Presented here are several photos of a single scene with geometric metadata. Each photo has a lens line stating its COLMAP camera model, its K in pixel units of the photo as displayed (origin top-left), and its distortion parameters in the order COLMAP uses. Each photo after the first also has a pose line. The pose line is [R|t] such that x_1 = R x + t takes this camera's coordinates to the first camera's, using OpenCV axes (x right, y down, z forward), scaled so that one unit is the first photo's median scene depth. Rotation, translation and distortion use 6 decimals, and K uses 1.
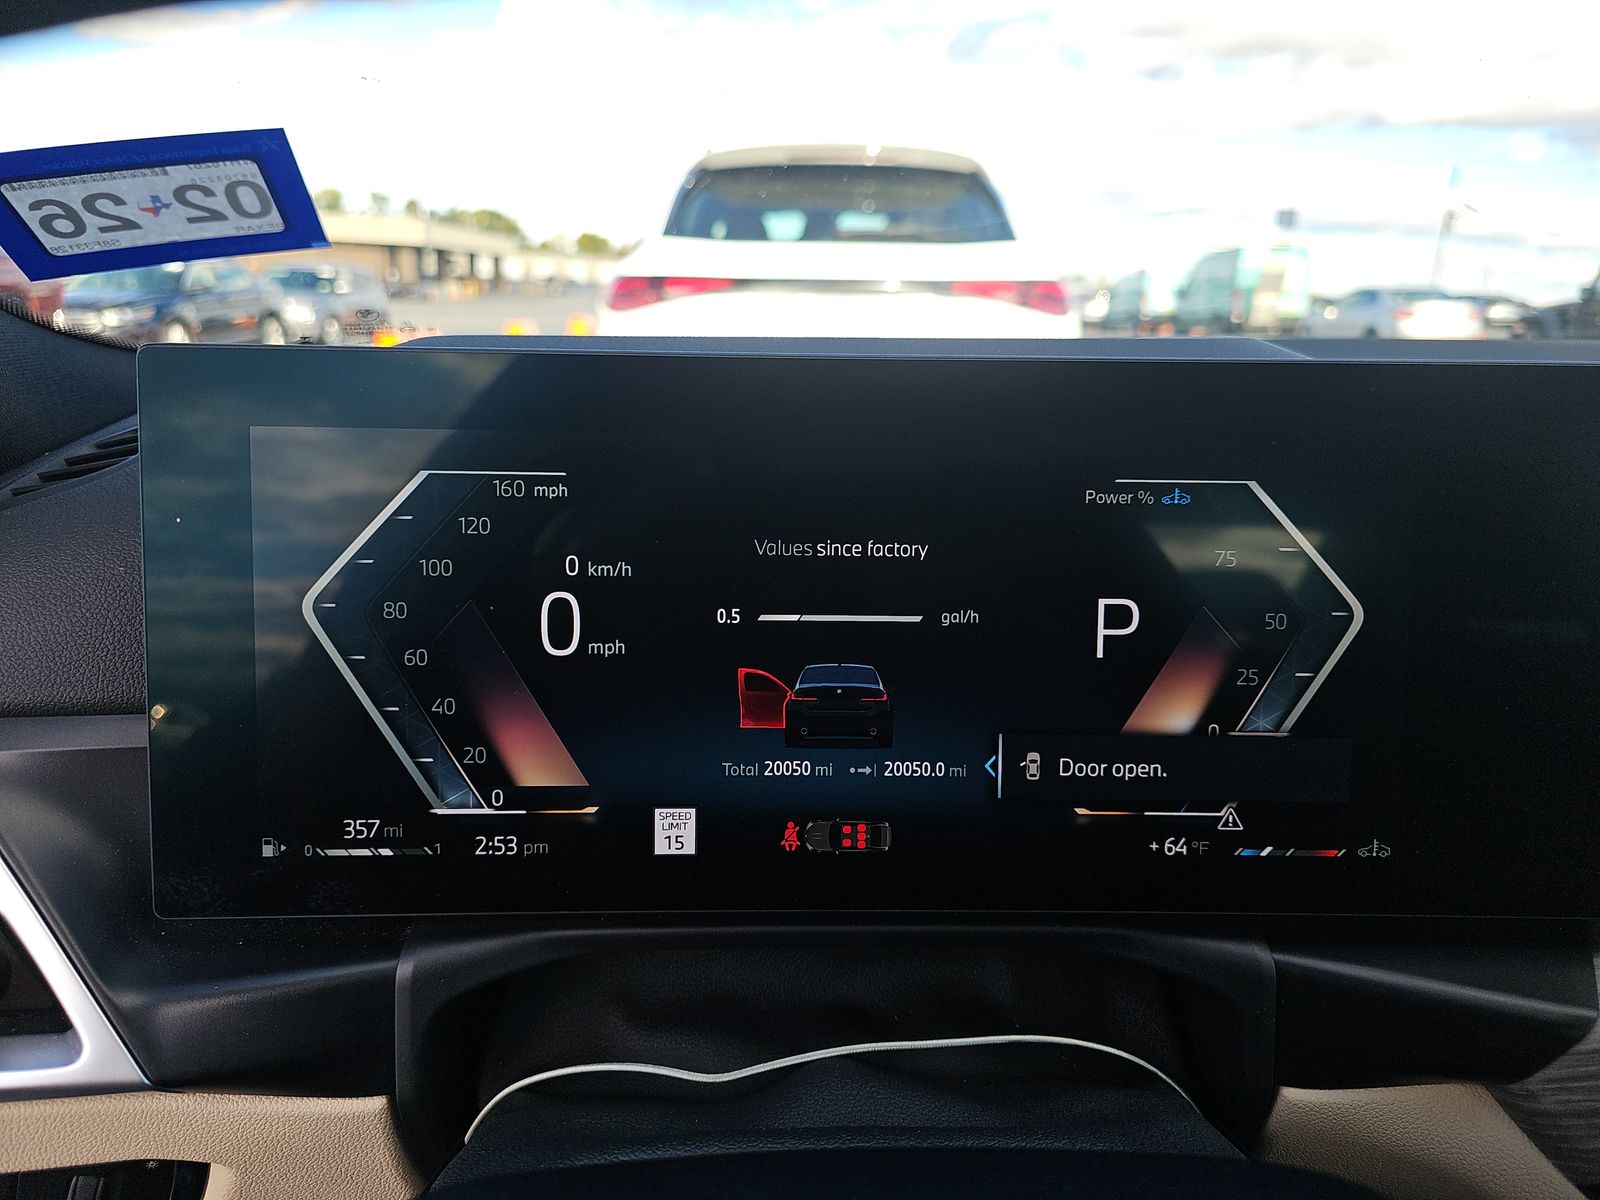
lens RADIAL K [[1084.4, 0, 800.0], [0, 1084.4, 600.0], [0, 0, 1]] dist [0.026700, -0.038562]
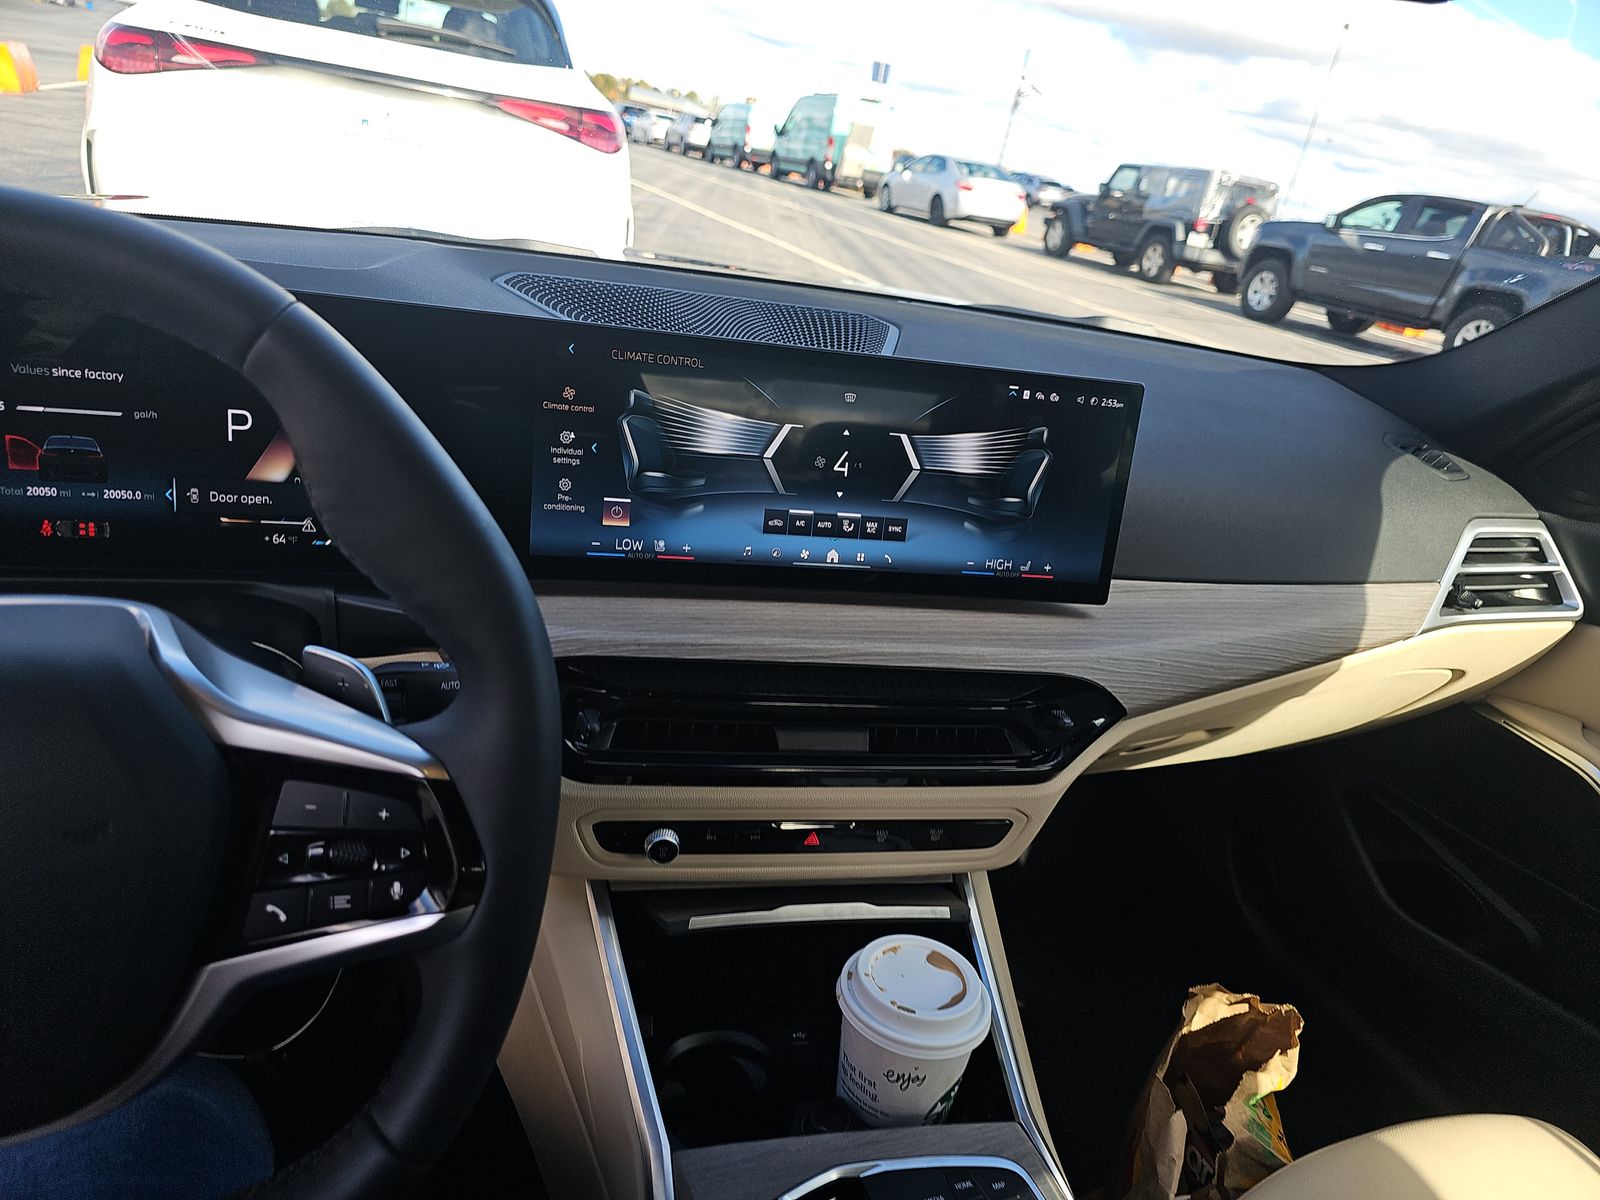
lens RADIAL K [[1061.4, 0, 817.9], [0, 1061.4, 618.9], [0, 0, 1]] dist [0.052835, -0.057769]
pose [[0.929554, -0.003266, 0.368672, 0.542039], [-0.062958, 0.983867, 0.167455, -0.020790], [-0.363271, -0.178869, 0.914352, -1.191411]]
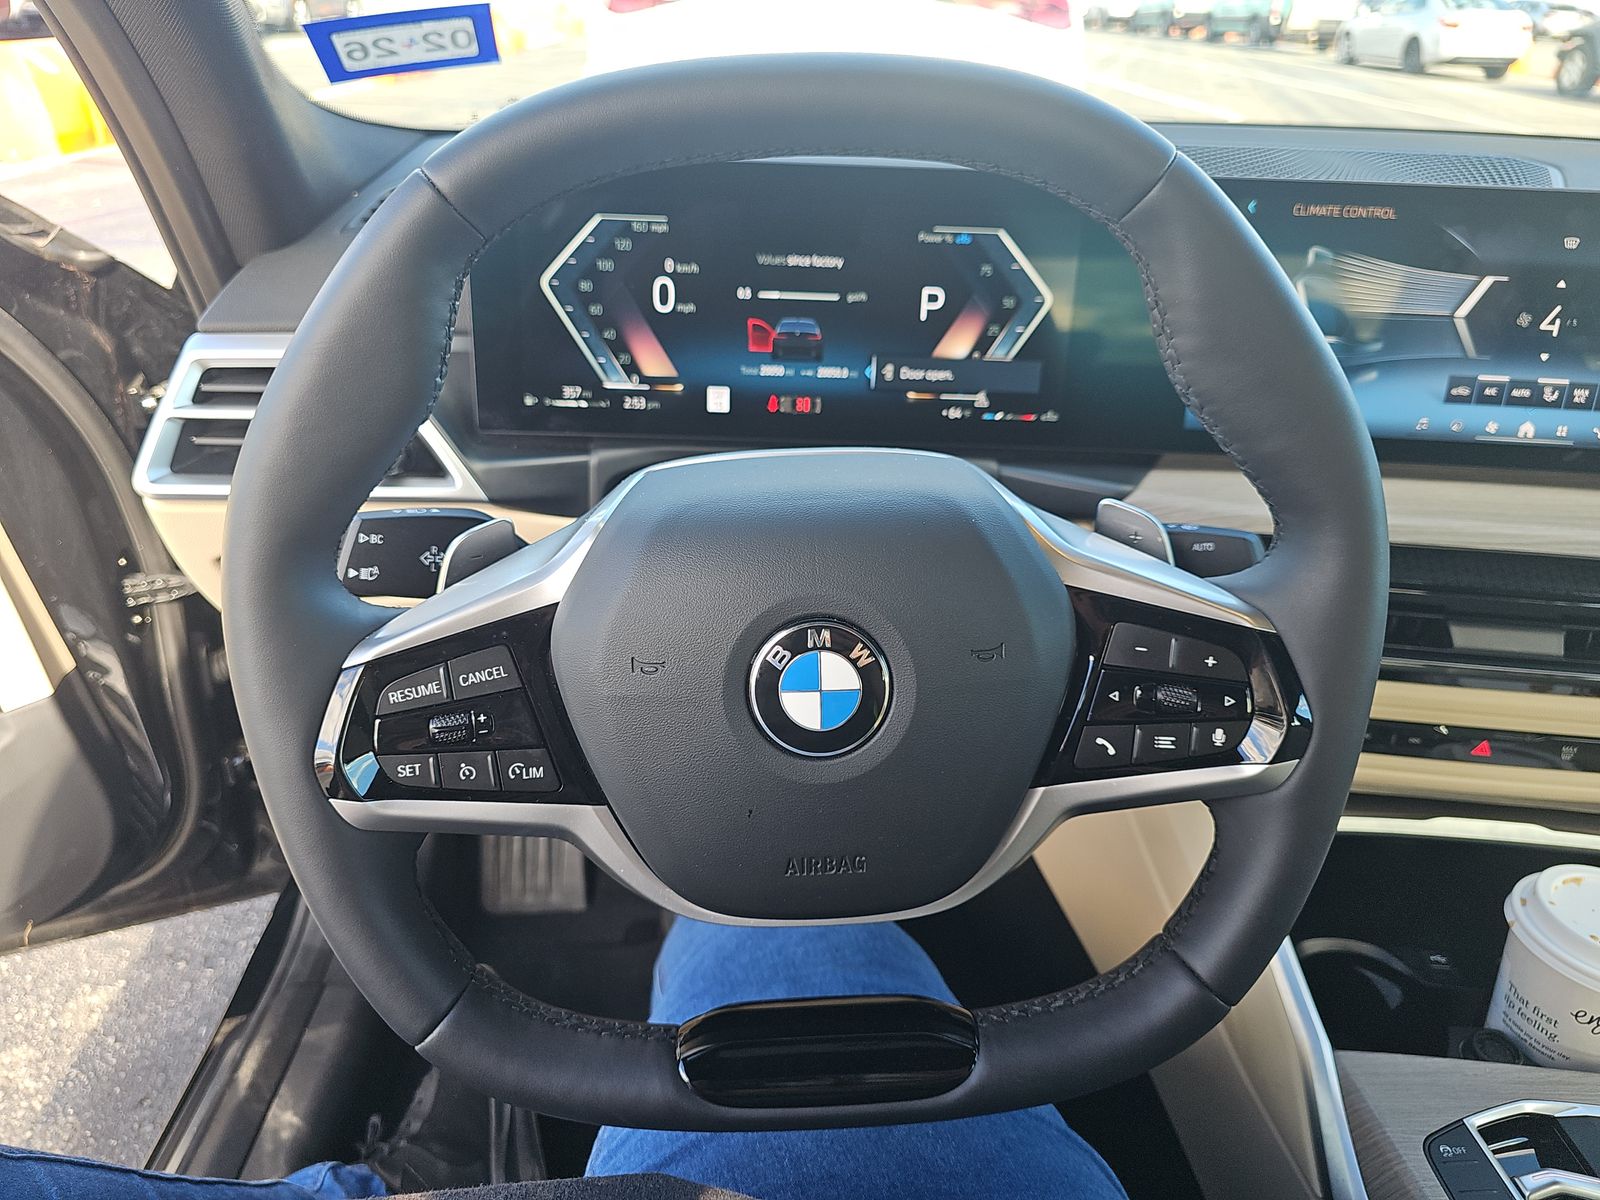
lens RADIAL K [[1084.4, 0, 800.0], [0, 1084.4, 600.0], [0, 0, 1]] dist [0.026700, -0.038562]
pose [[0.999731, 0.020967, 0.009906, 0.031291], [-0.022757, 0.969146, 0.245434, 0.068877], [-0.004454, -0.245594, 0.969363, -1.133775]]
